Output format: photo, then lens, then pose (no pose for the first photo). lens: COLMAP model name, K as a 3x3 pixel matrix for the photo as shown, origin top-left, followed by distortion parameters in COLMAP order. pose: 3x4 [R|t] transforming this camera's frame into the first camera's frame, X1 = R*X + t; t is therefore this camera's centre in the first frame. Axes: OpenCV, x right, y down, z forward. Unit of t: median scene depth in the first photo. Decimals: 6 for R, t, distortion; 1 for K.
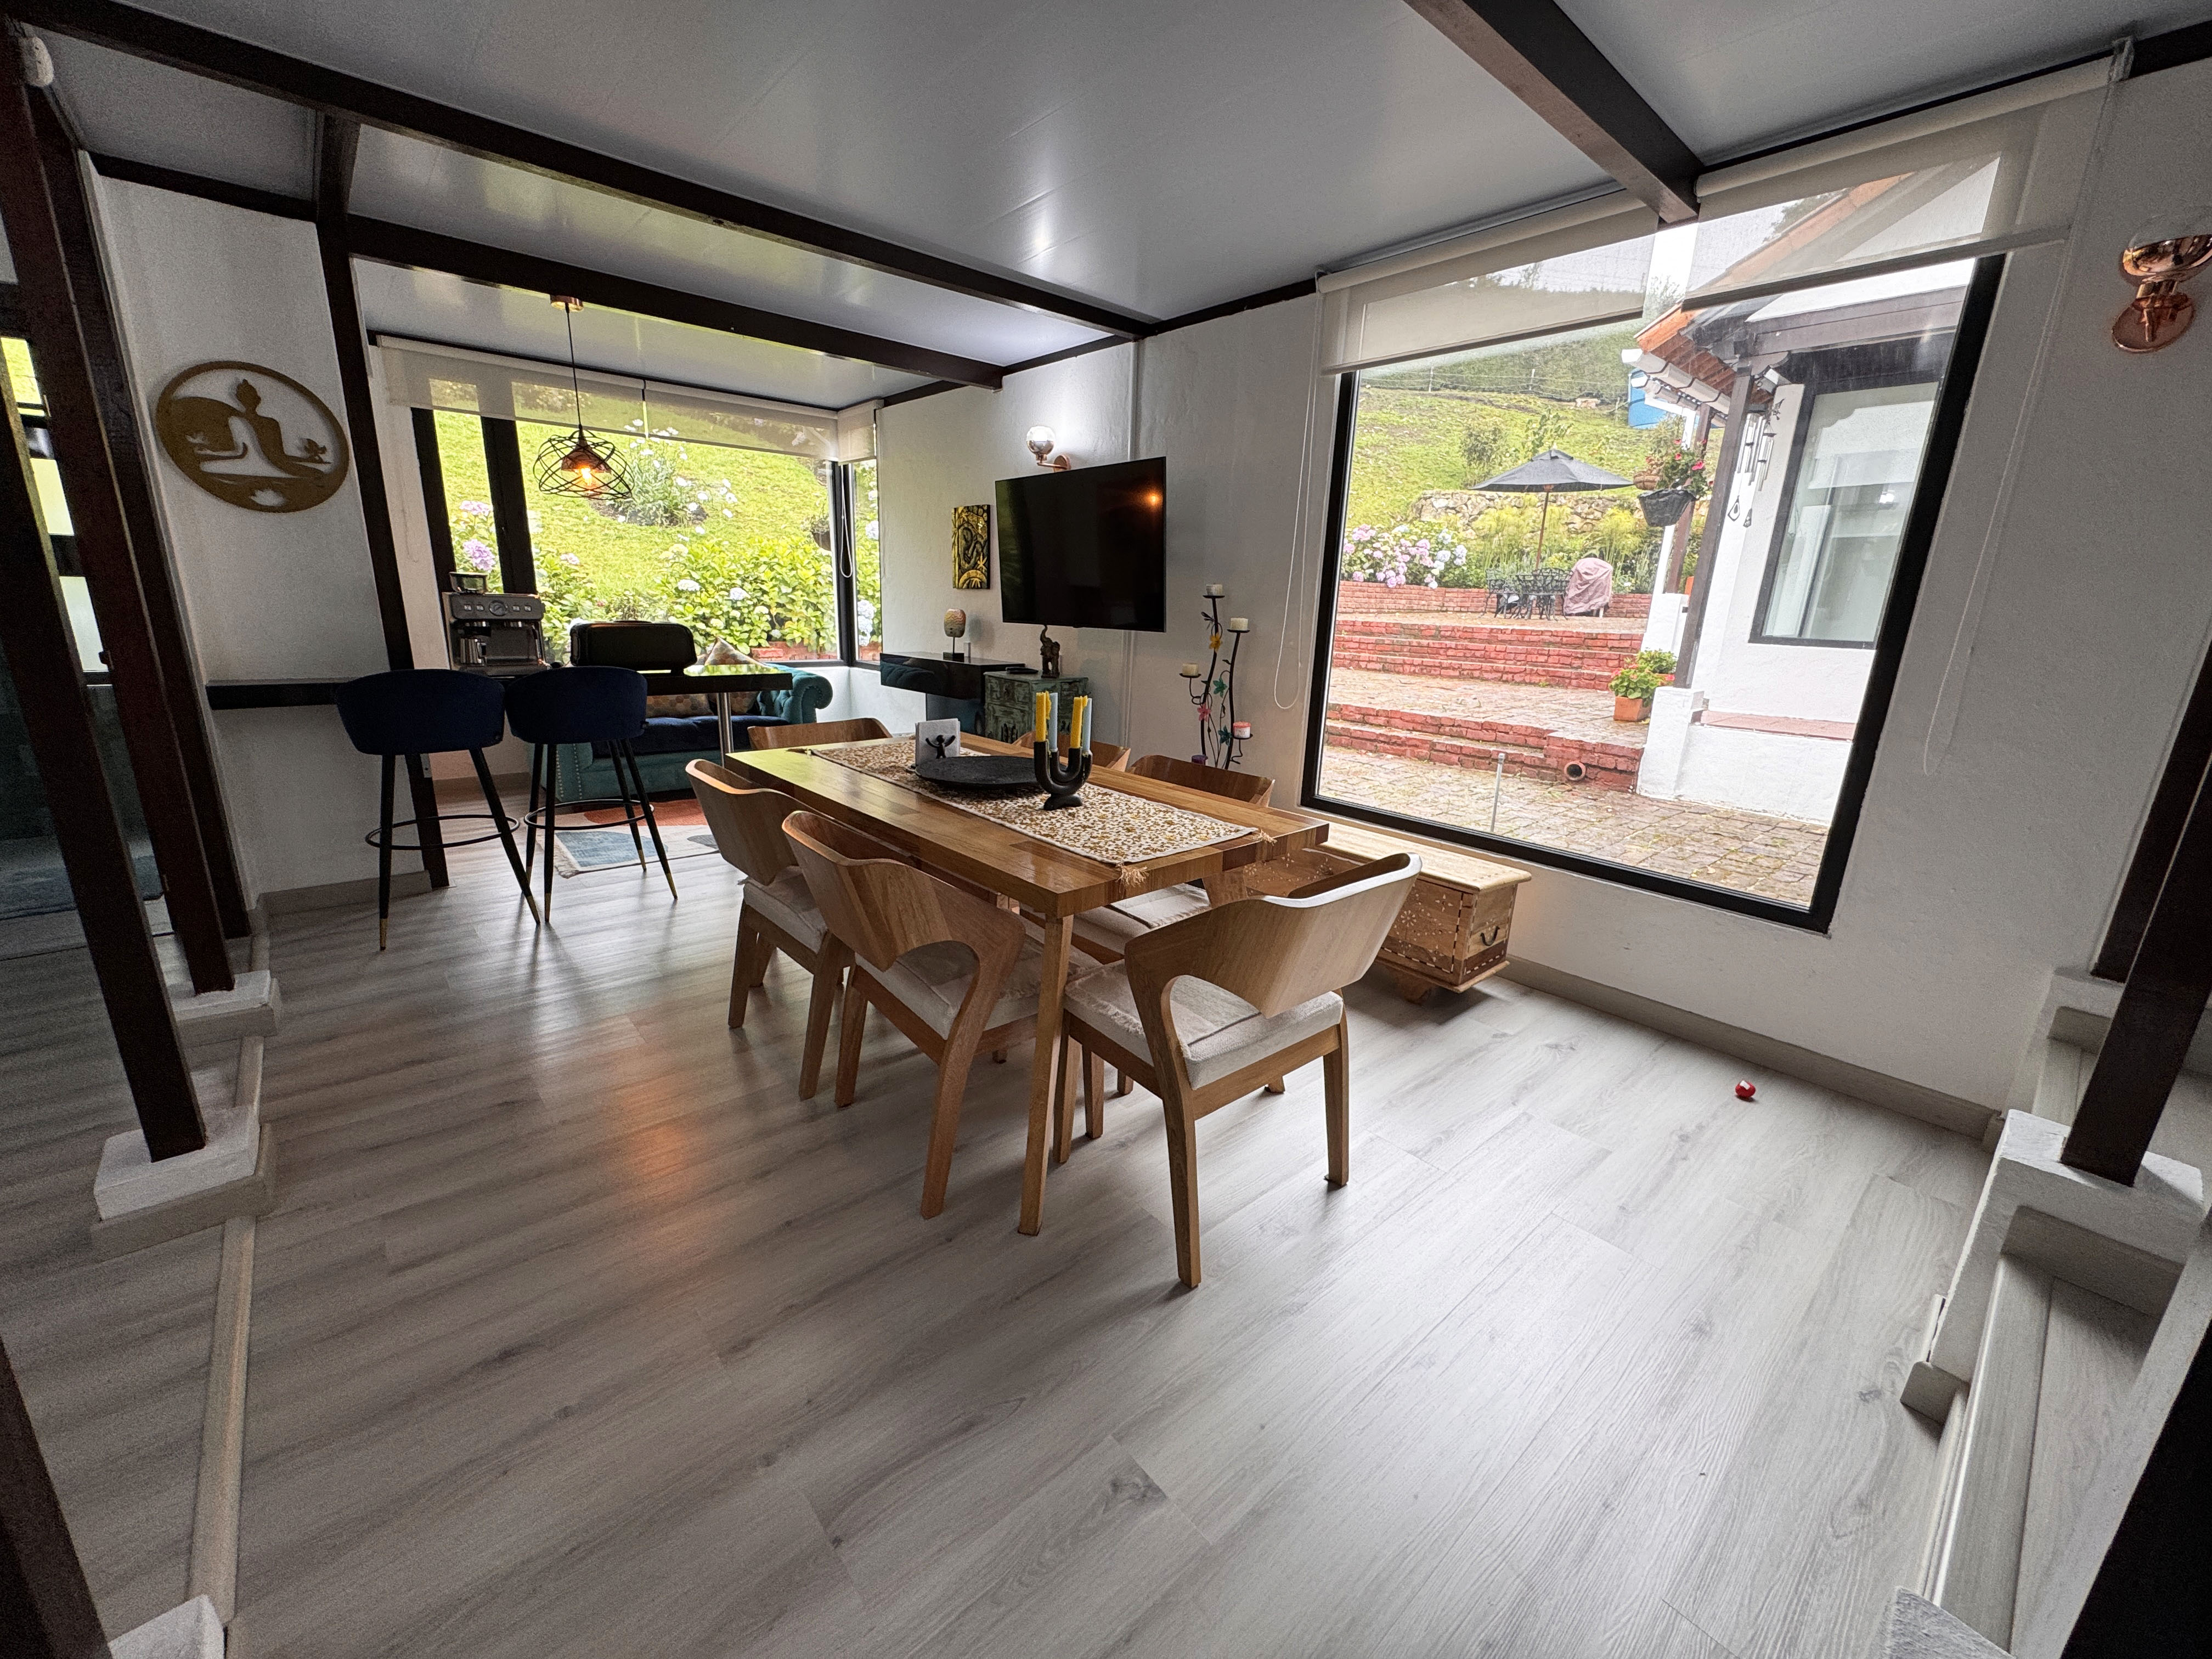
lens RADIAL K [[880.6, 0, 1107.5], [0, 880.6, 825.8], [0, 0, 1]] dist [-0.001610, 0.000280]
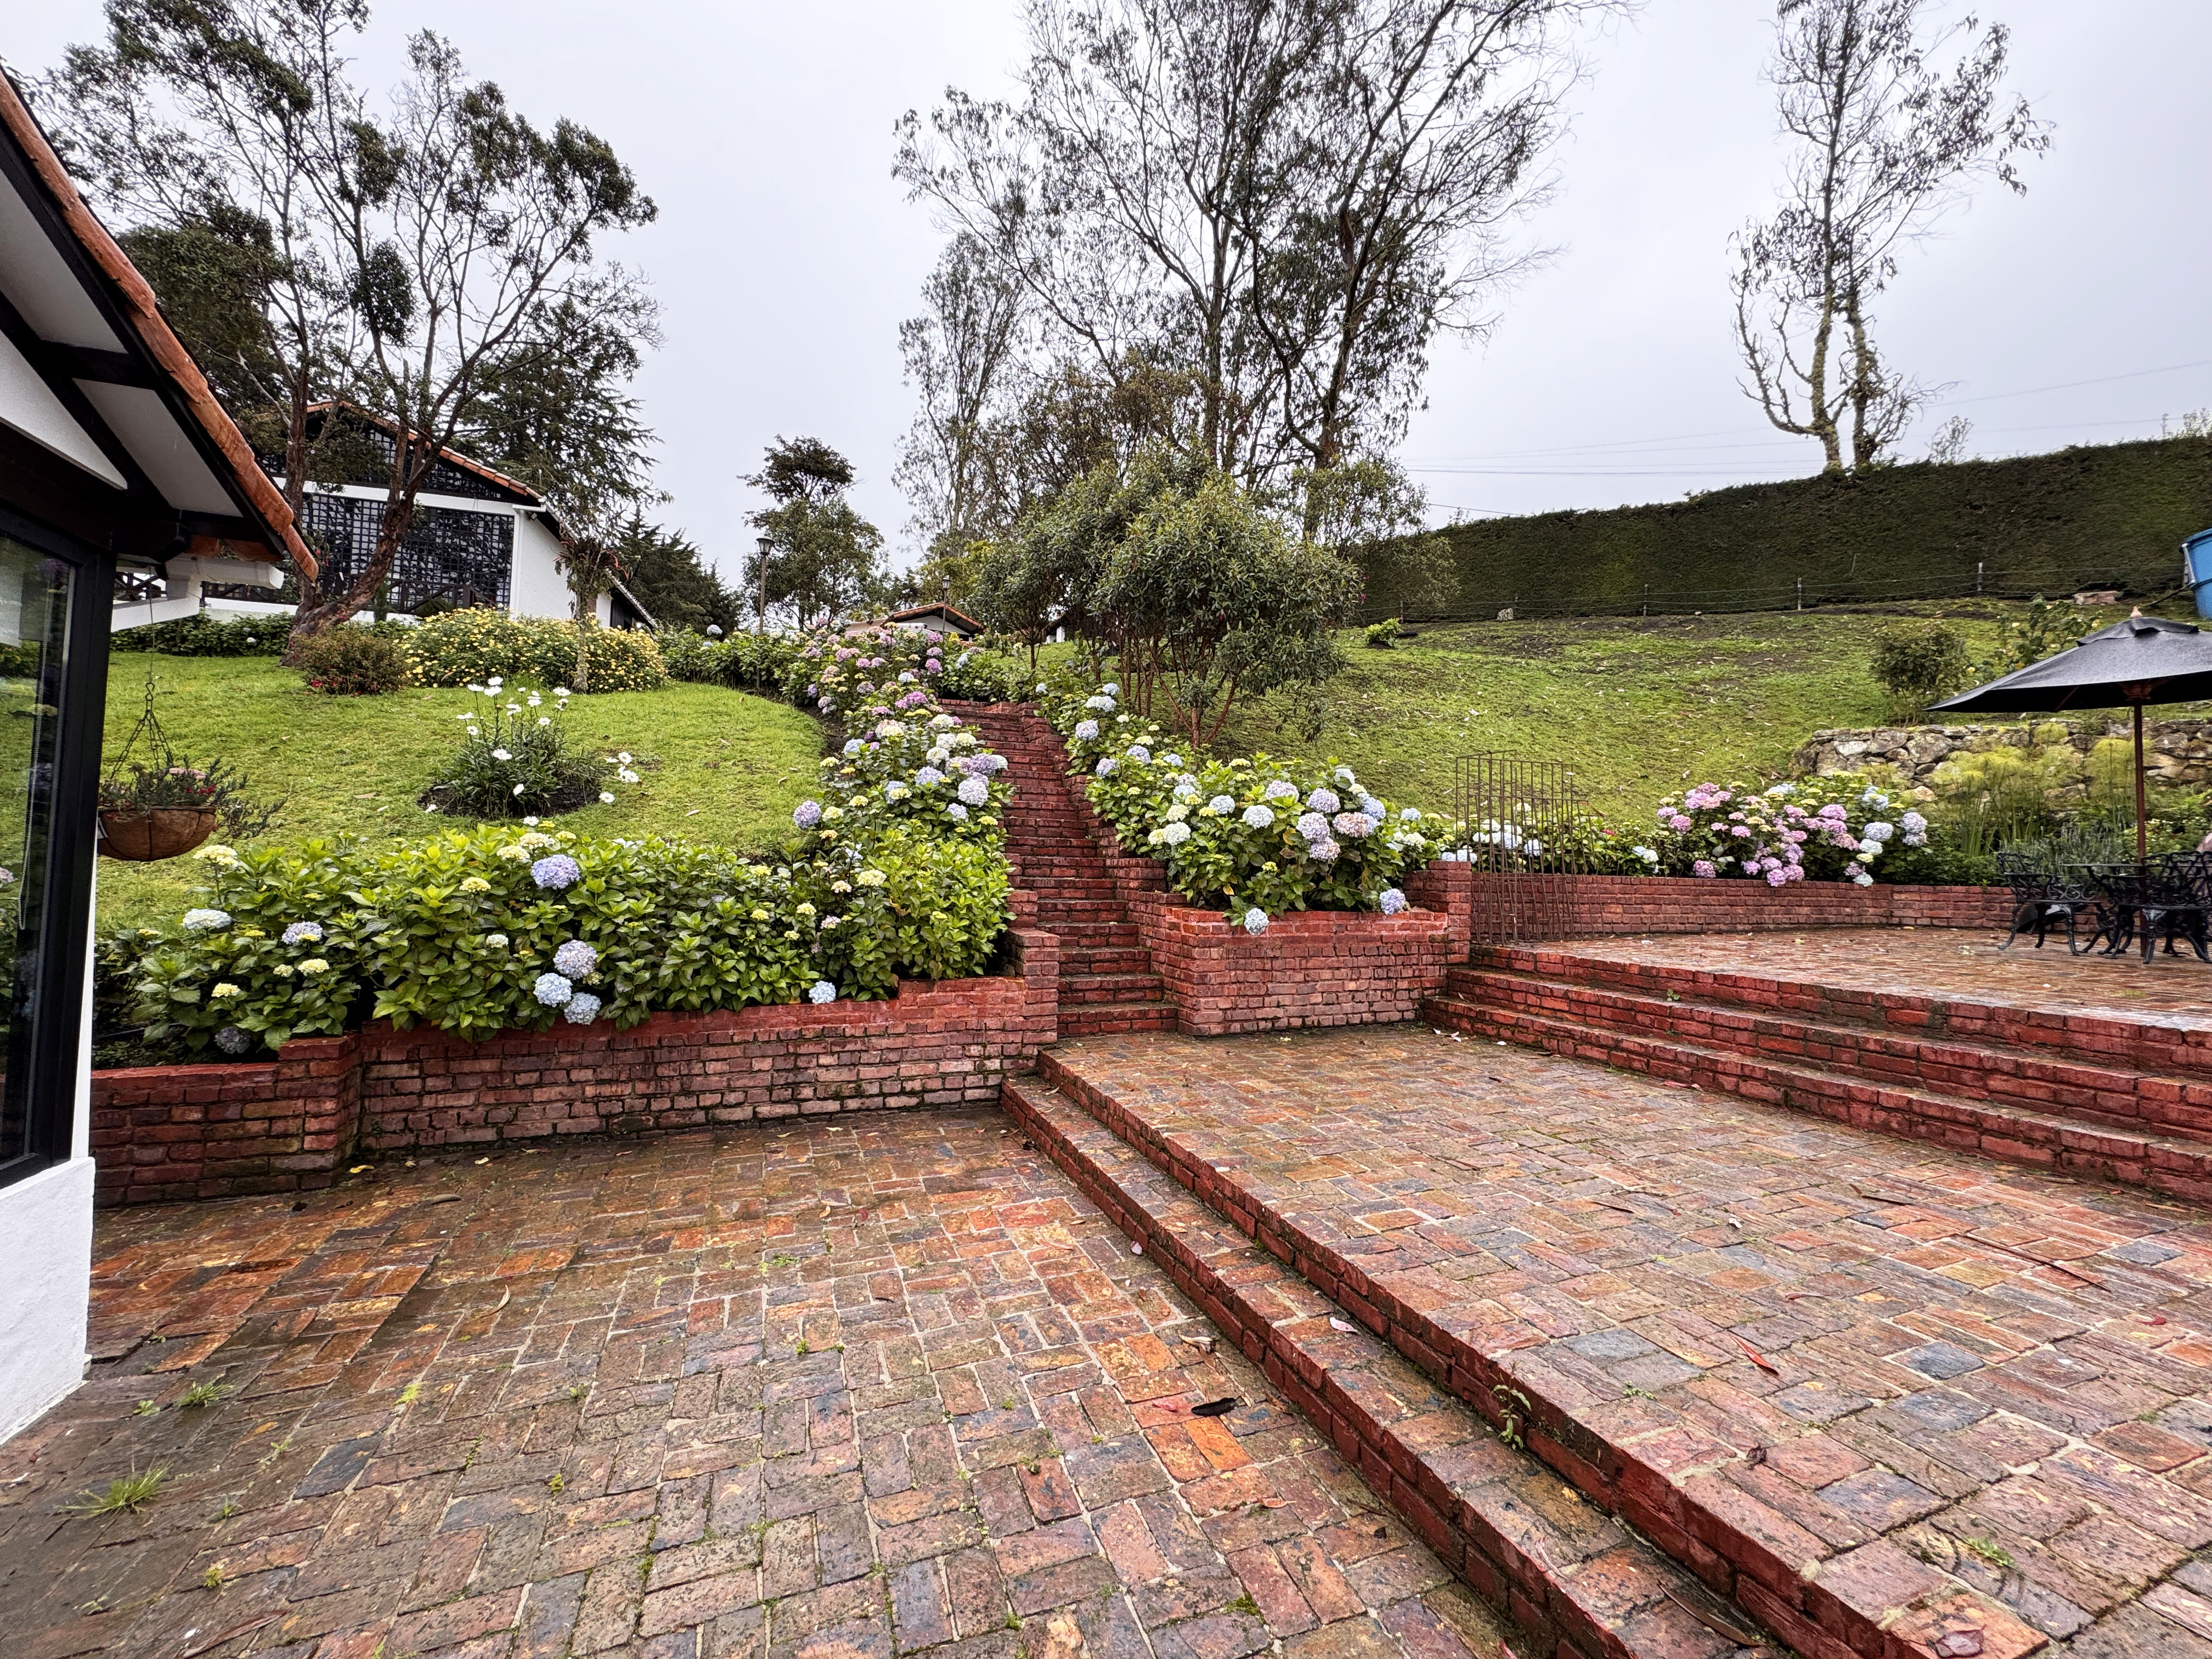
lens RADIAL K [[880.6, 0, 1103.4], [0, 880.6, 829.6], [0, 0, 1]] dist [-0.001610, 0.000280]
pose [[0.940851, -0.021924, -0.338110, 0.112345], [-0.081496, 0.953964, -0.288637, -0.111488], [0.328873, 0.299119, 0.895751, 0.355268]]
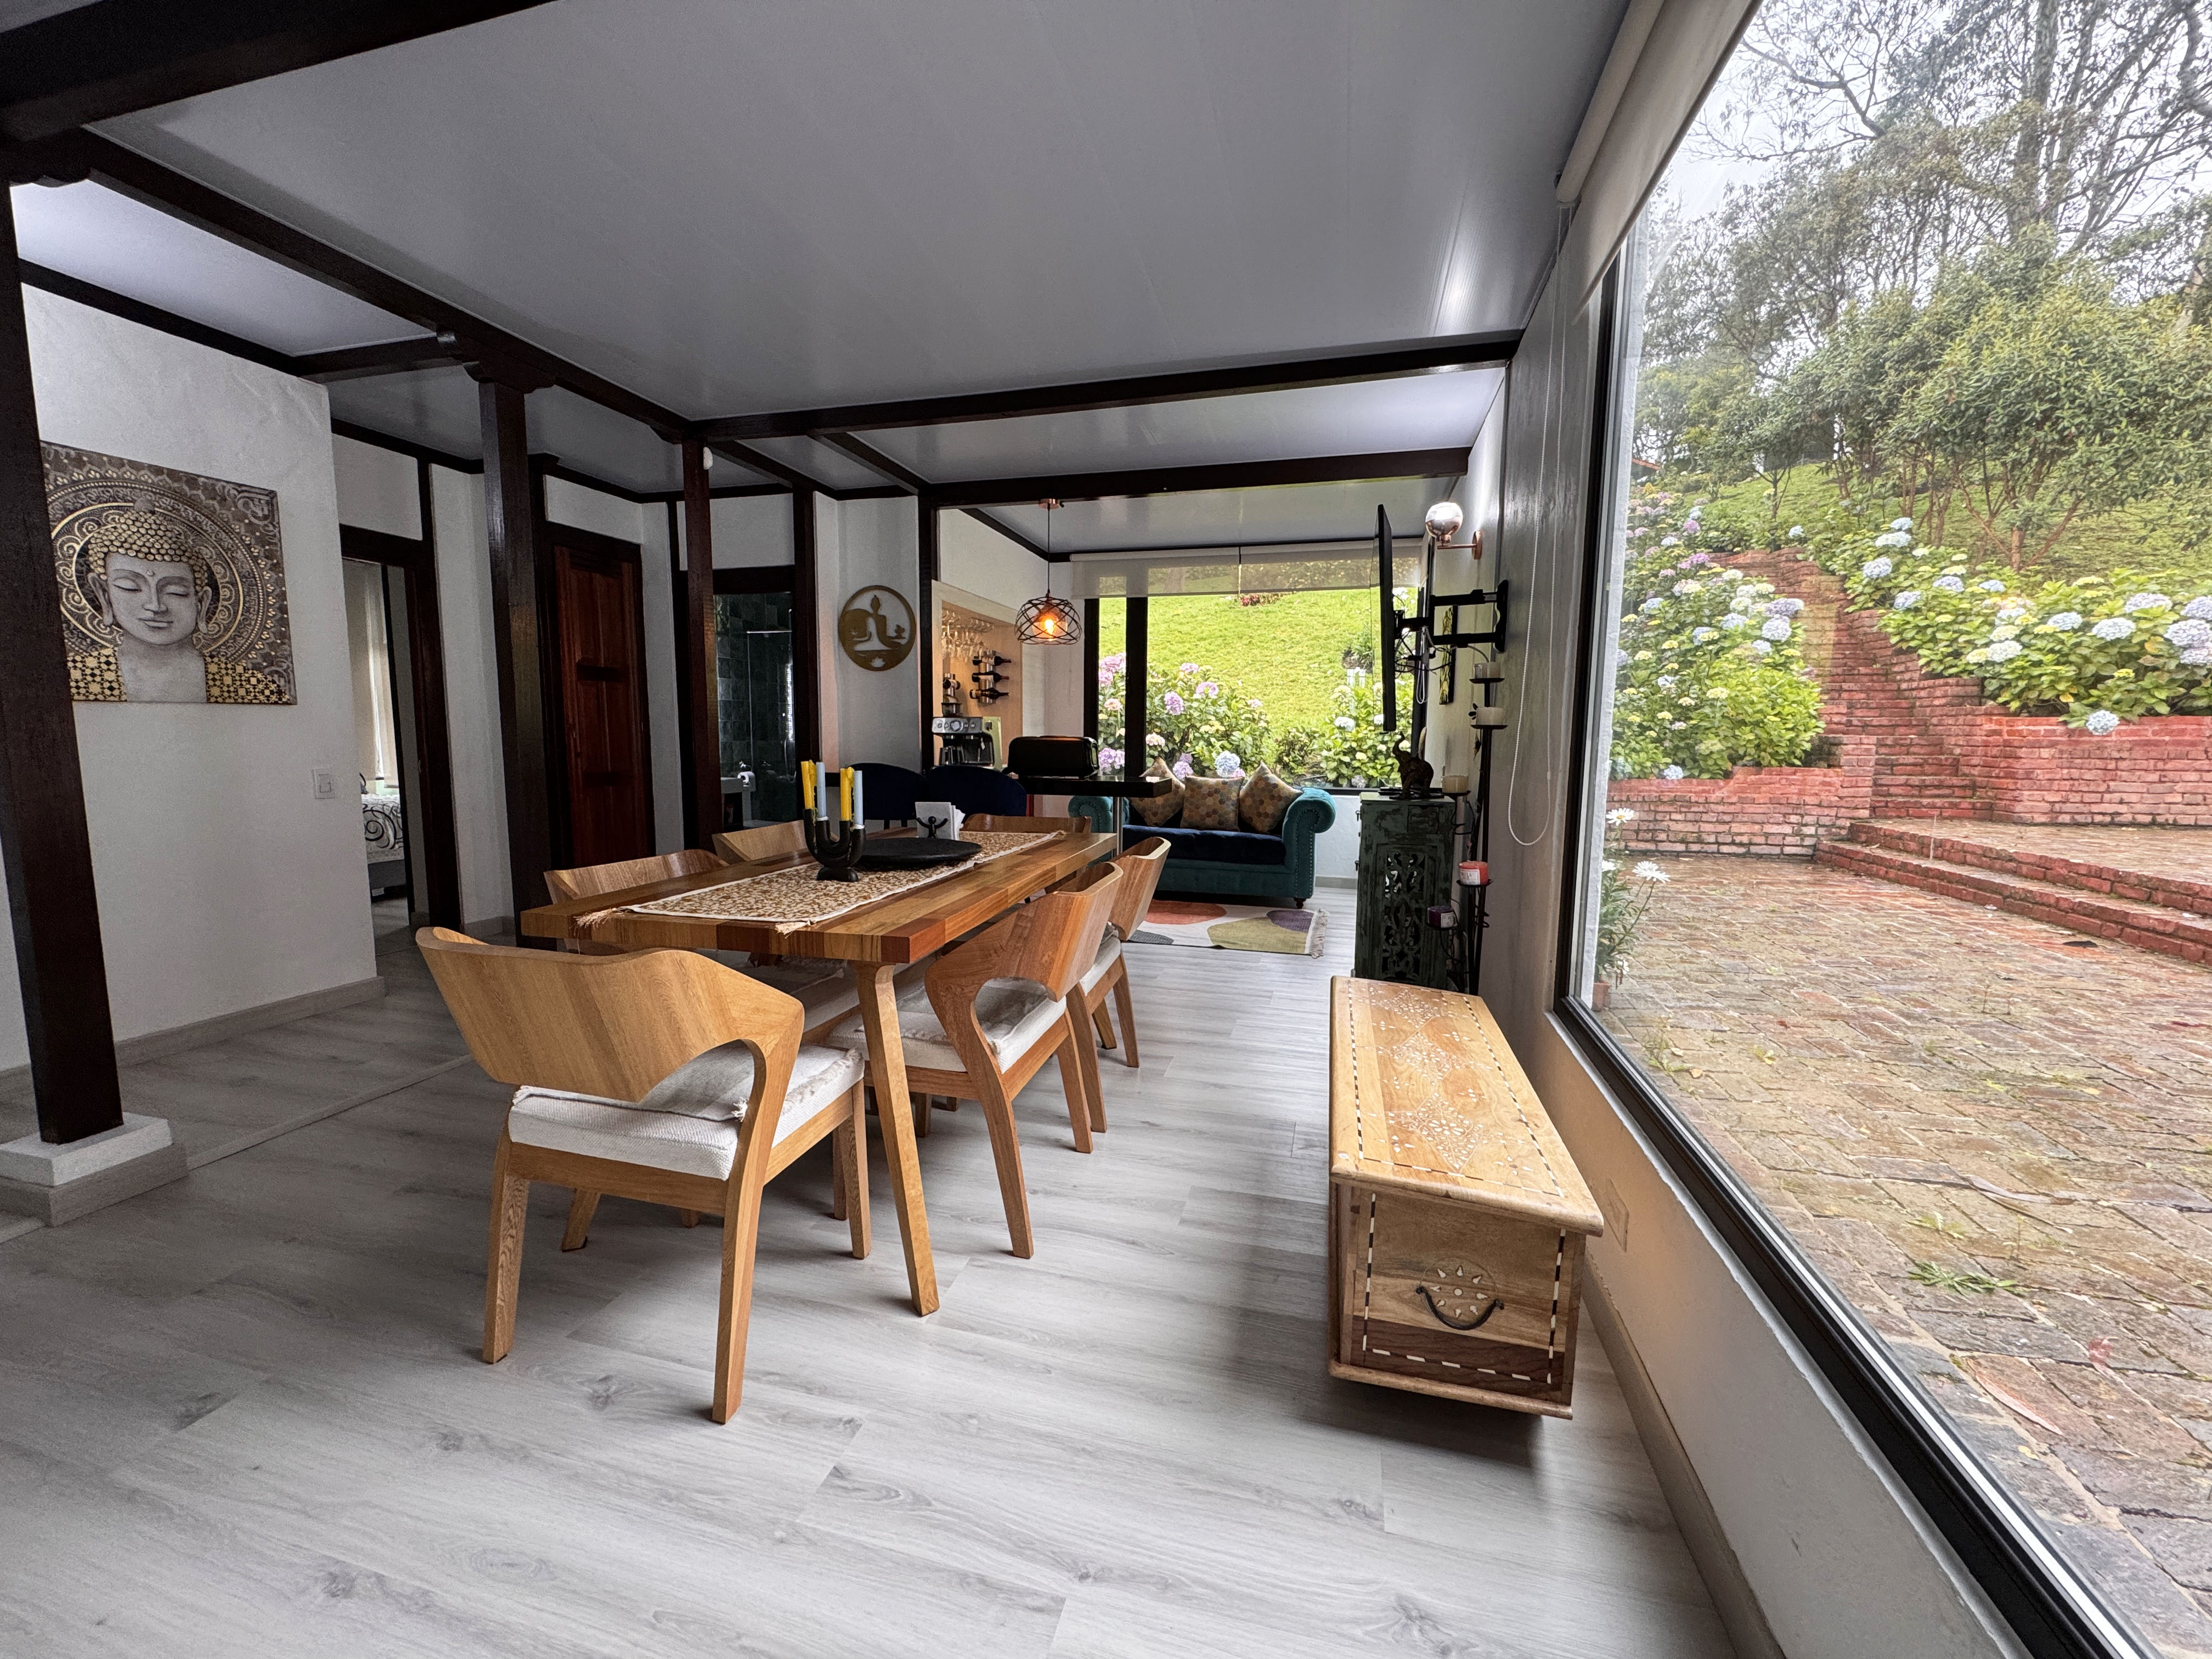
lens RADIAL K [[880.6, 0, 1106.6], [0, 880.6, 828.3], [0, 0, 1]] dist [-0.001610, 0.000280]
pose [[0.553681, 0.062102, -0.830410, 0.136093], [-0.201137, 0.977662, -0.060995, -0.011598], [0.808073, 0.200798, 0.553804, 0.102129]]
